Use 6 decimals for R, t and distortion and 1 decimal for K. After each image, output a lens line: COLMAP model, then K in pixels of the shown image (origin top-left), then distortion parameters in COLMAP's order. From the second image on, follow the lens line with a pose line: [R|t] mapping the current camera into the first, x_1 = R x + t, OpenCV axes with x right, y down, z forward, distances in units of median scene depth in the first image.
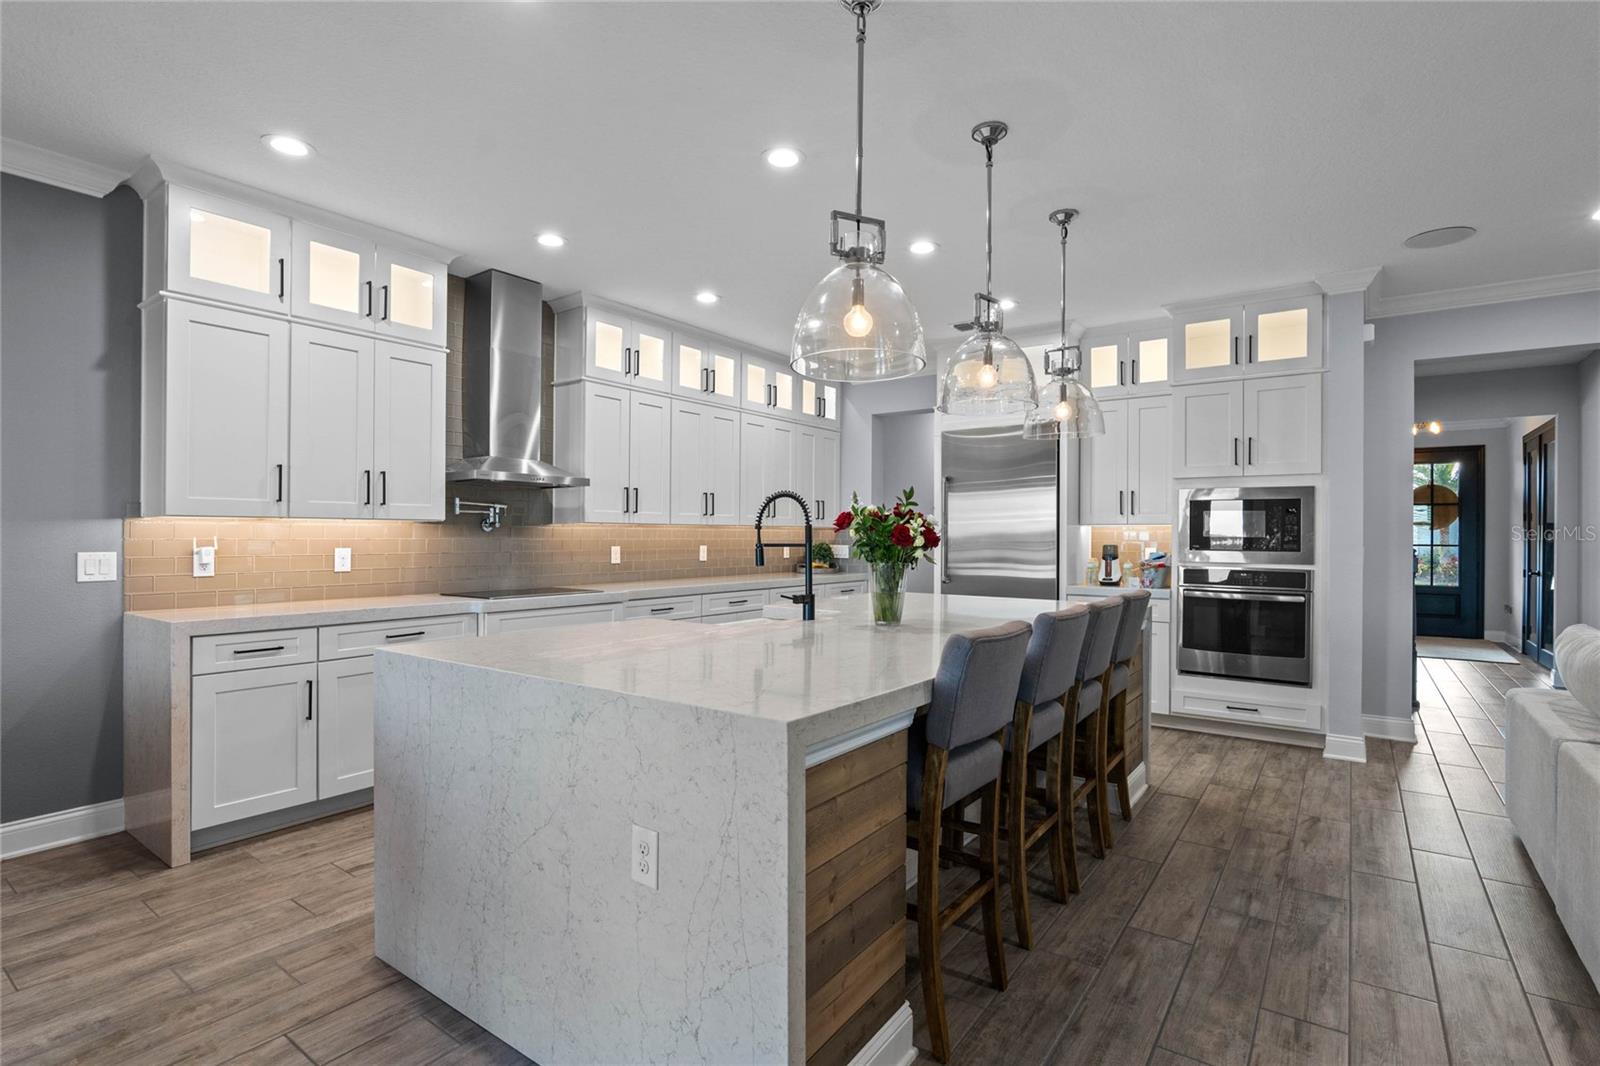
lens RADIAL K [[768.6, 0, 806.5], [0, 768.6, 535.1], [0, 0, 1]] dist [-0.015734, 0.005352]
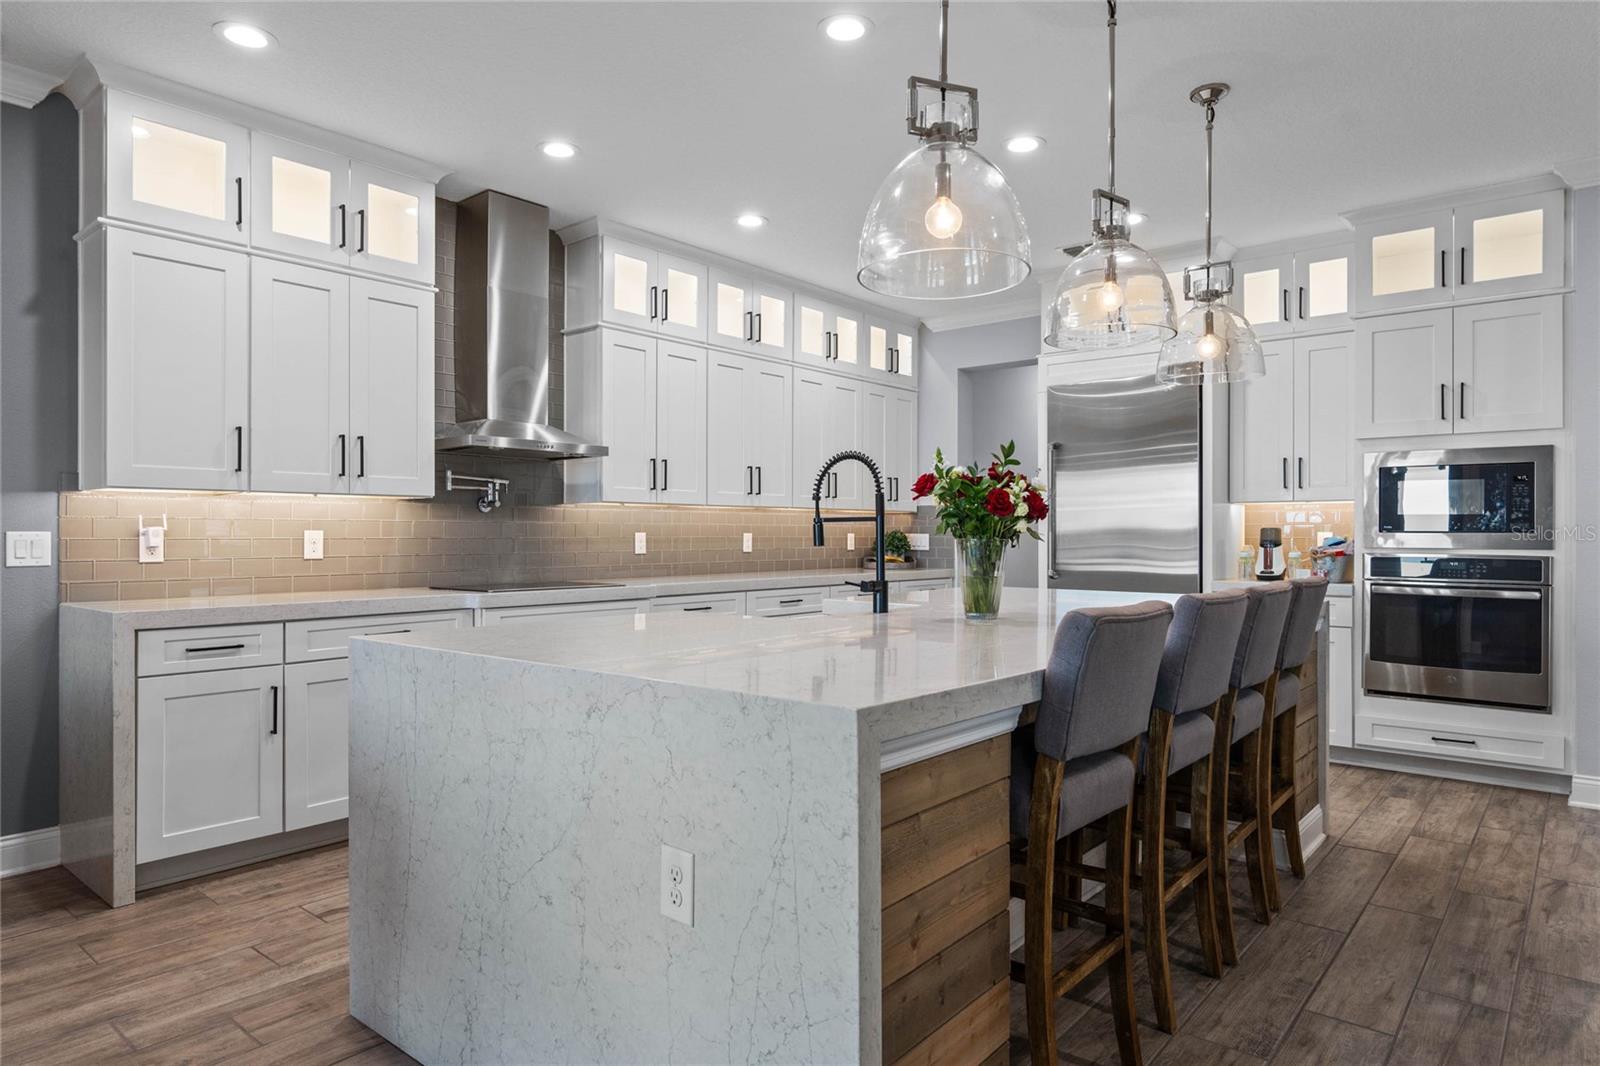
lens RADIAL K [[954.1, 0, 805.5], [0, 954.1, 533.6], [0, 0, 1]] dist [0.002999, -0.001013]
pose [[0.997383, -0.004514, -0.072151, -0.002793], [0.004476, 0.999990, -0.000682, 0.028508], [0.072154, 0.000358, 0.997393, 0.011968]]
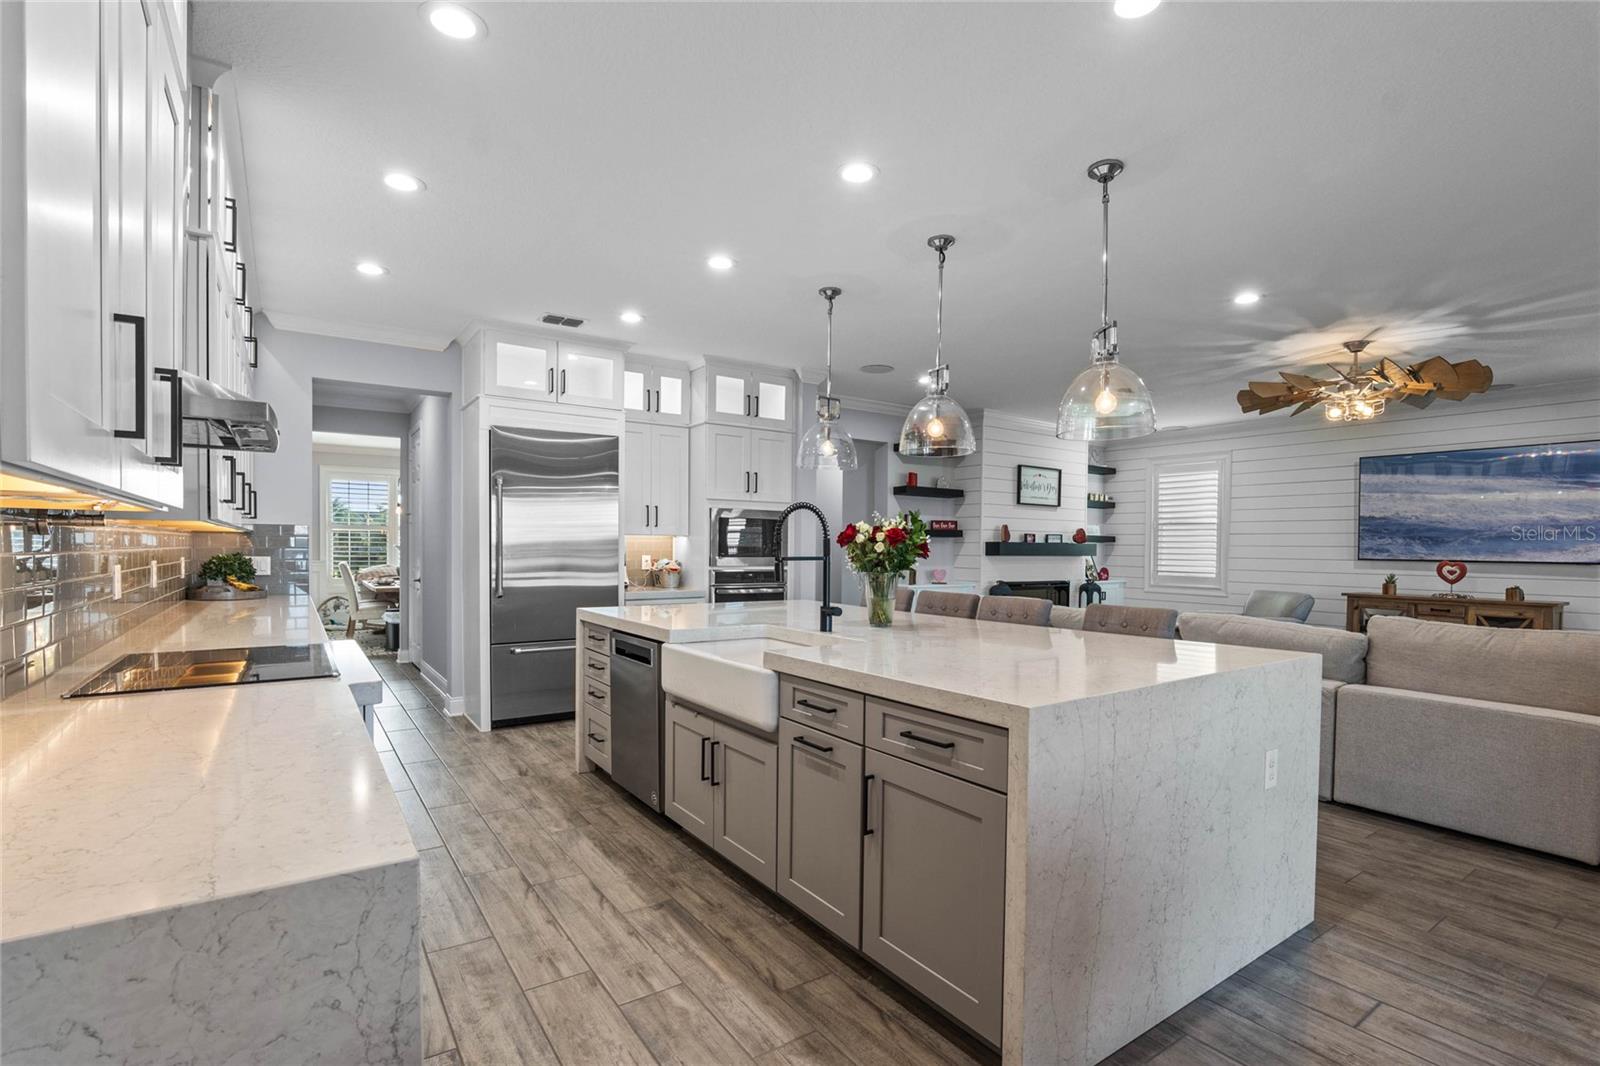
lens RADIAL K [[751.3, 0, 809.3], [0, 751.3, 561.2], [0, 0, 1]] dist [-0.019839, 0.000338]
pose [[0.335598, -0.020571, 0.941781, -0.923665], [-0.008404, 0.999656, 0.024829, -0.007377], [-0.941968, -0.016247, 0.335310, 0.672971]]
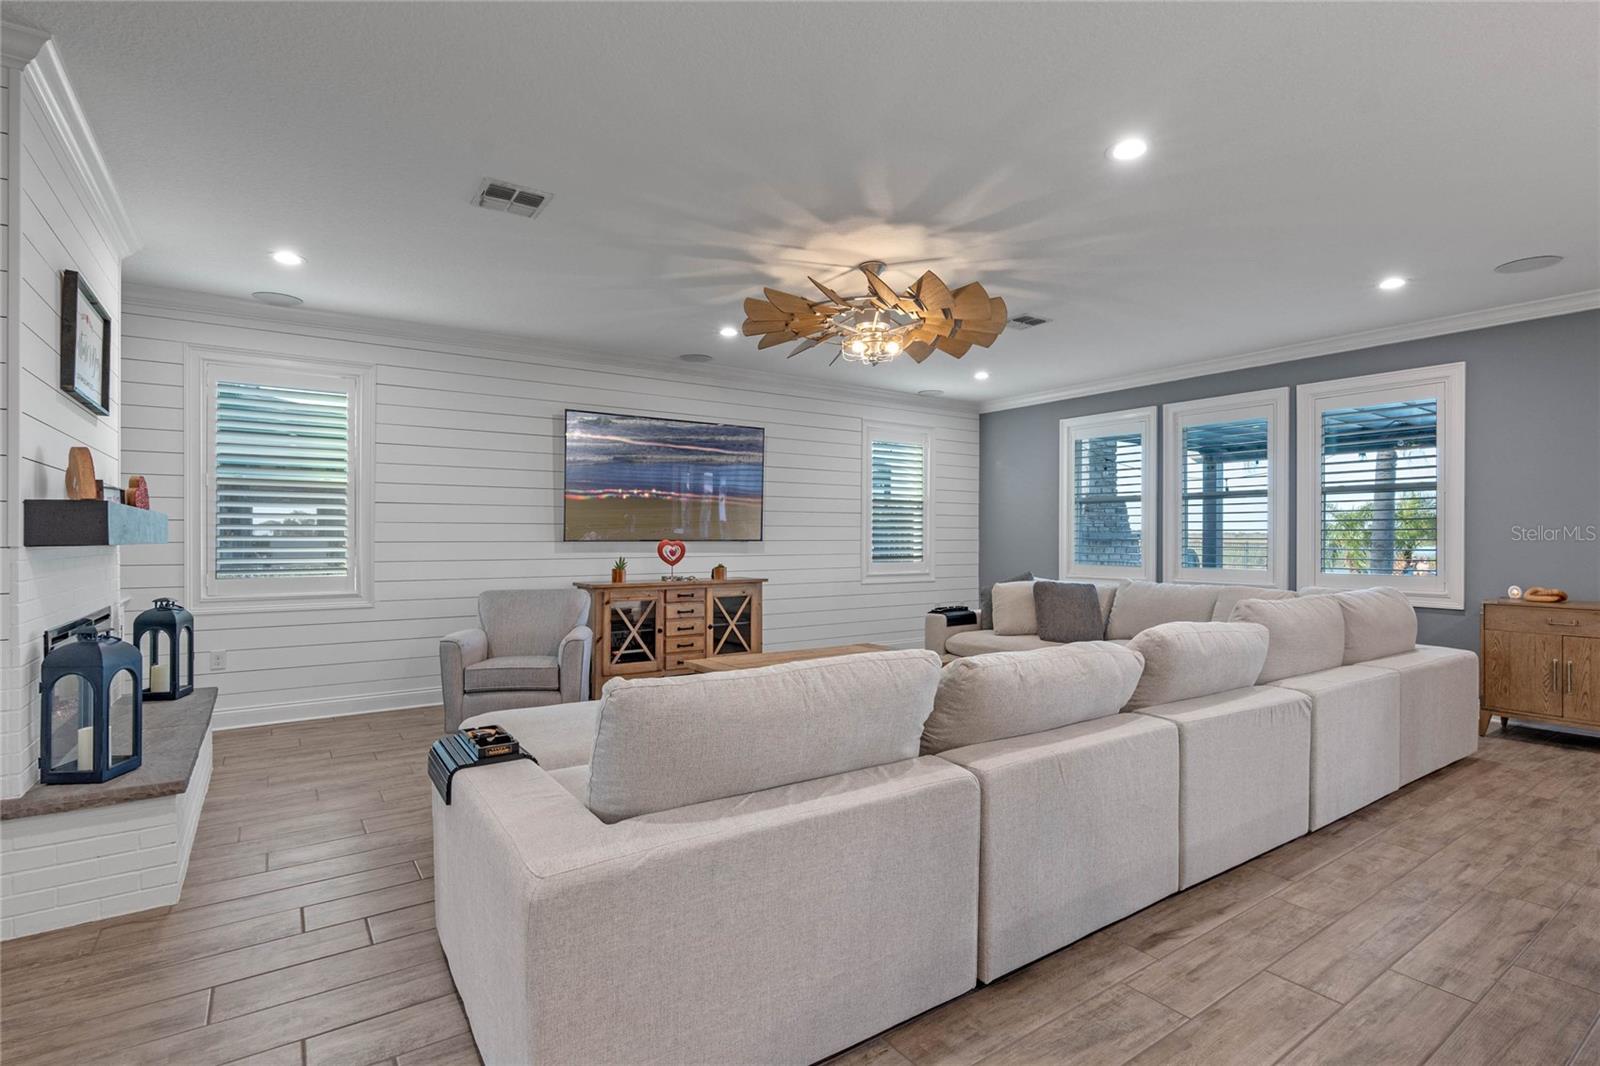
lens RADIAL K [[768.6, 0, 806.5], [0, 768.6, 535.1], [0, 0, 1]] dist [-0.015734, 0.005352]
pose [[-0.941804, -0.005626, 0.336117, 0.683947], [-0.006074, 0.999982, -0.000283, 0.014333], [-0.336109, -0.002308, -0.941820, 1.399194]]
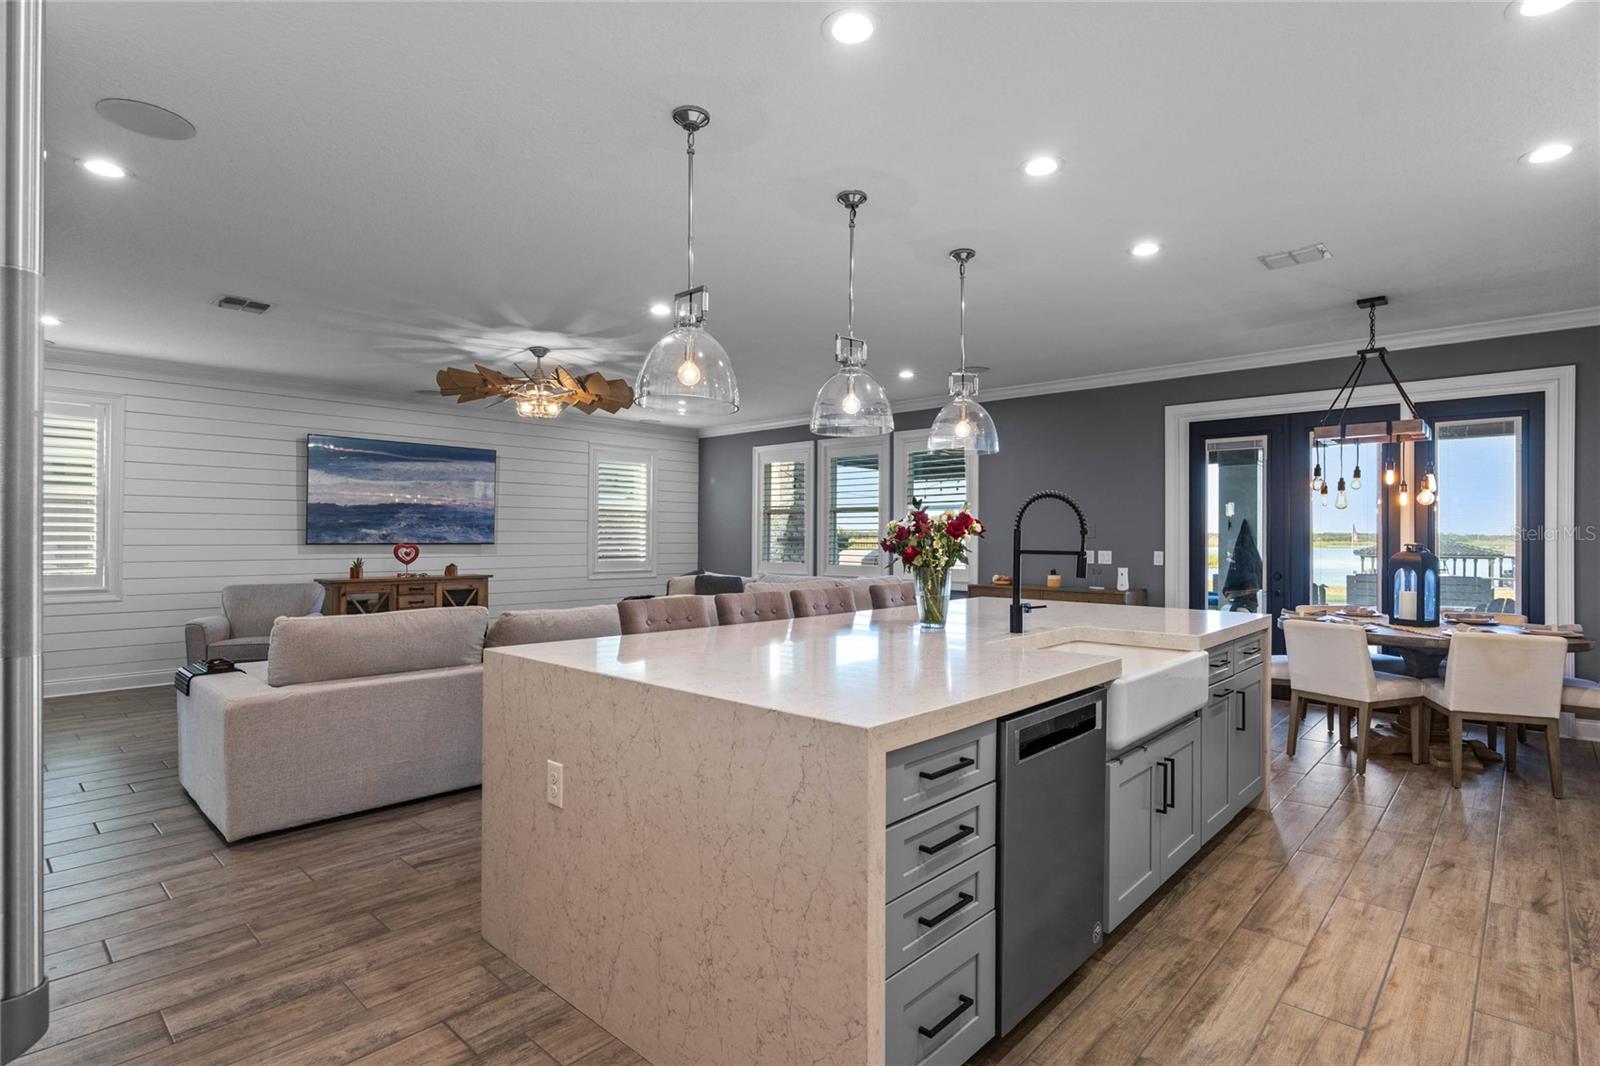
lens RADIAL K [[792.2, 0, 805.0], [0, 792.2, 532.7], [0, 0, 1]] dist [-0.004889, 0.001350]
pose [[-0.991676, -0.008041, 0.128505, 0.130677], [-0.008825, 0.999946, -0.005530, -0.002243], [-0.128453, -0.006618, -0.991694, 1.935309]]
